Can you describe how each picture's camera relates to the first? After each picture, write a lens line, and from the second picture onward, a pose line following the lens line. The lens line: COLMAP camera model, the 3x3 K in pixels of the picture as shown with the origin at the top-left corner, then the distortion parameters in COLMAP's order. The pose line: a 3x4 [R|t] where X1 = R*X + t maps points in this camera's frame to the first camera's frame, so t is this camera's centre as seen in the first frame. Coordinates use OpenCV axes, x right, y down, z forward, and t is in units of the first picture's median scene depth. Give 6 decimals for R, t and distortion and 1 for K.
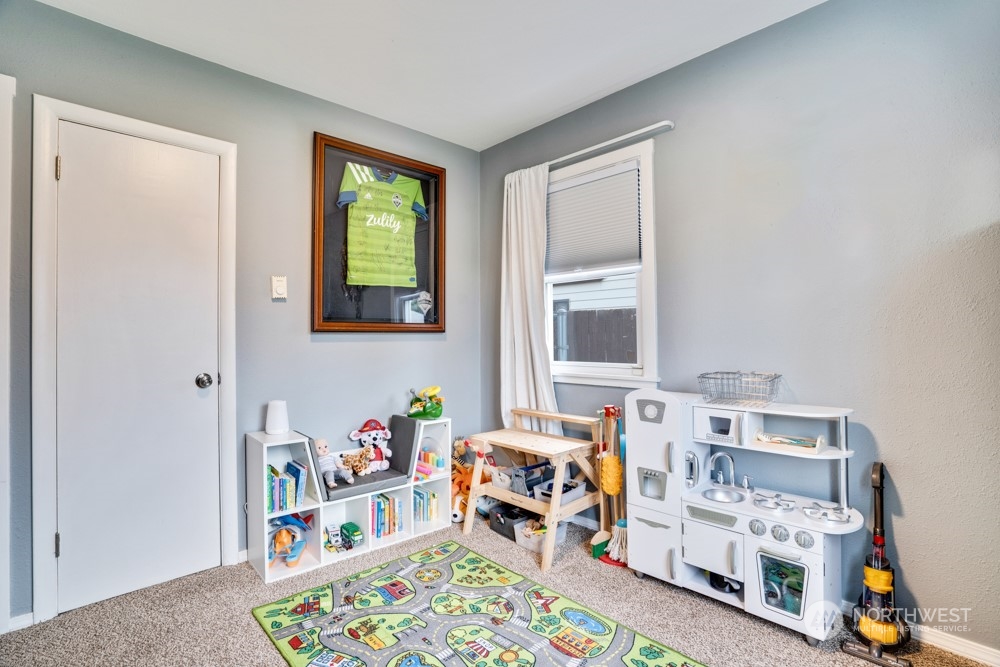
lens RADIAL K [[470.3, 0, 498.4], [0, 470.3, 333.0], [0, 0, 1]] dist [-0.036586, 0.007350]
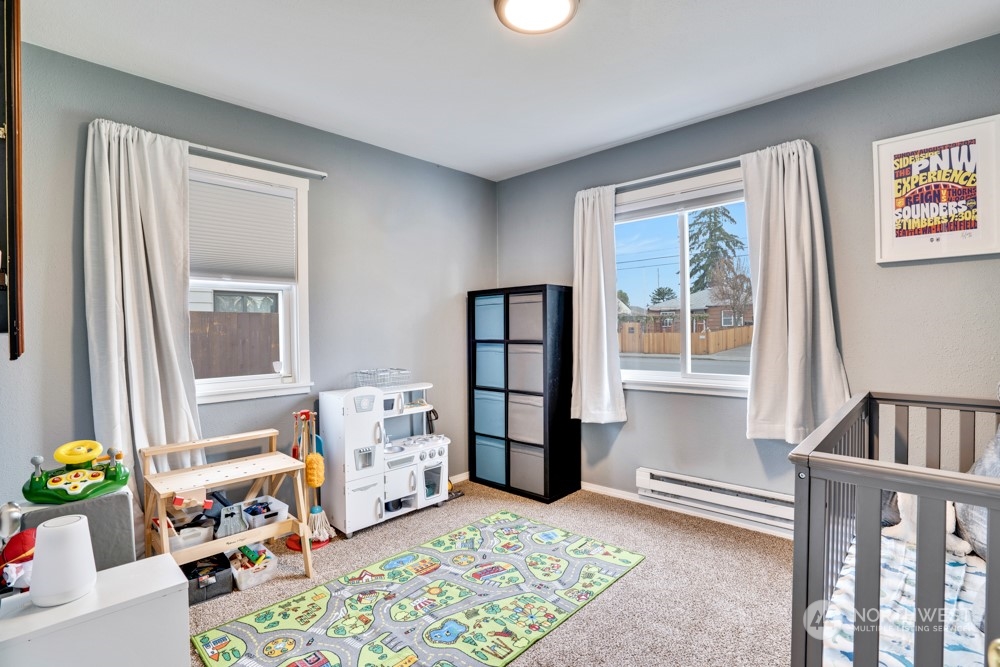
lens RADIAL K [[470.3, 0, 498.2], [0, 470.3, 335.3], [0, 0, 1]] dist [-0.036586, 0.007350]
pose [[-0.049176, -0.004993, 0.998778, -1.083219], [0.003768, 0.999979, 0.005185, -0.034871], [-0.998783, 0.004019, -0.049156, 0.724100]]
